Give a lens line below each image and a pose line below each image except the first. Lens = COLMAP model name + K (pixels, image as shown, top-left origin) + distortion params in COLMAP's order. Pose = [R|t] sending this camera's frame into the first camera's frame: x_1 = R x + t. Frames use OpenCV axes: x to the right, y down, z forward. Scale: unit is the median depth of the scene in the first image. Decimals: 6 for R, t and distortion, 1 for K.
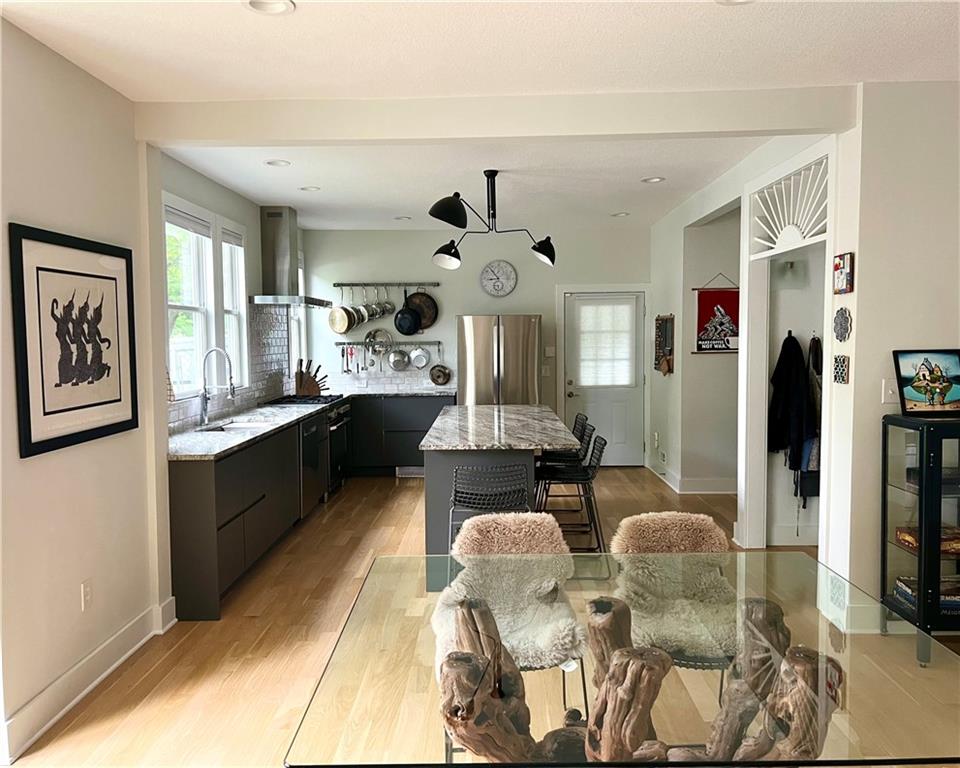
lens RADIAL K [[756.9, 0, 480.0], [0, 756.9, 384.0], [0, 0, 1]] dist [0.121988, -0.000136]
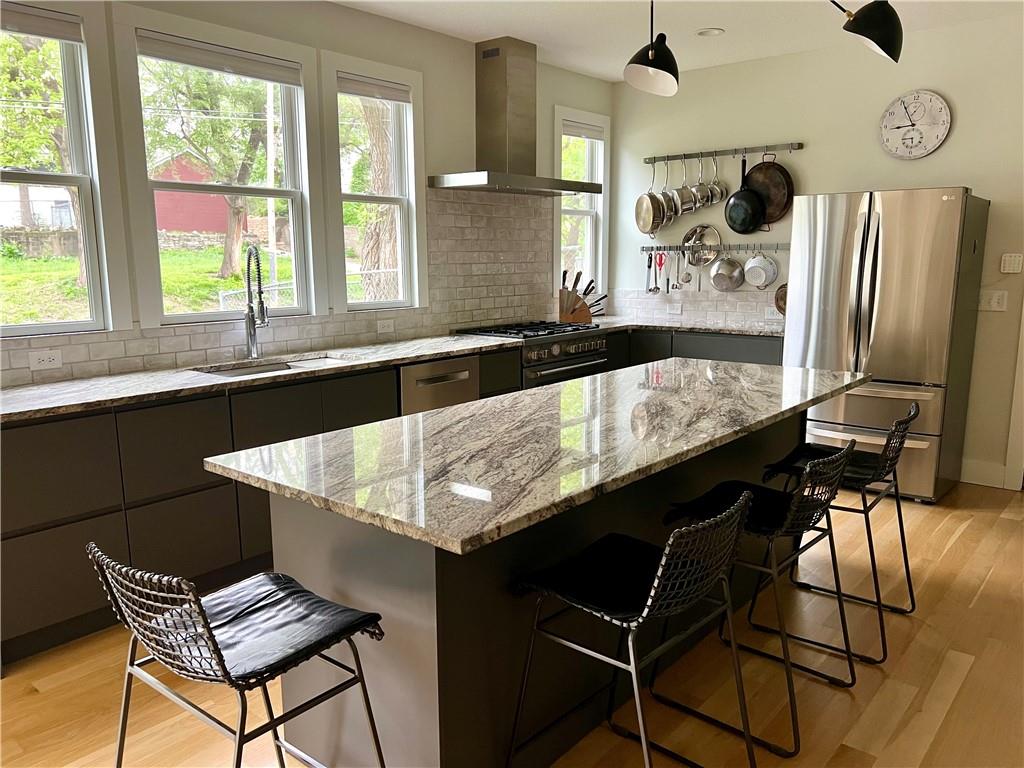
lens RADIAL K [[764.9, 0, 514.1], [0, 764.9, 390.2], [0, 0, 1]] dist [0.093283, -0.119696]
pose [[0.770436, 0.116438, -0.626794, 0.175191], [-0.039811, 0.990048, 0.134985, -0.015389], [0.636273, -0.079044, 0.767404, 0.379596]]
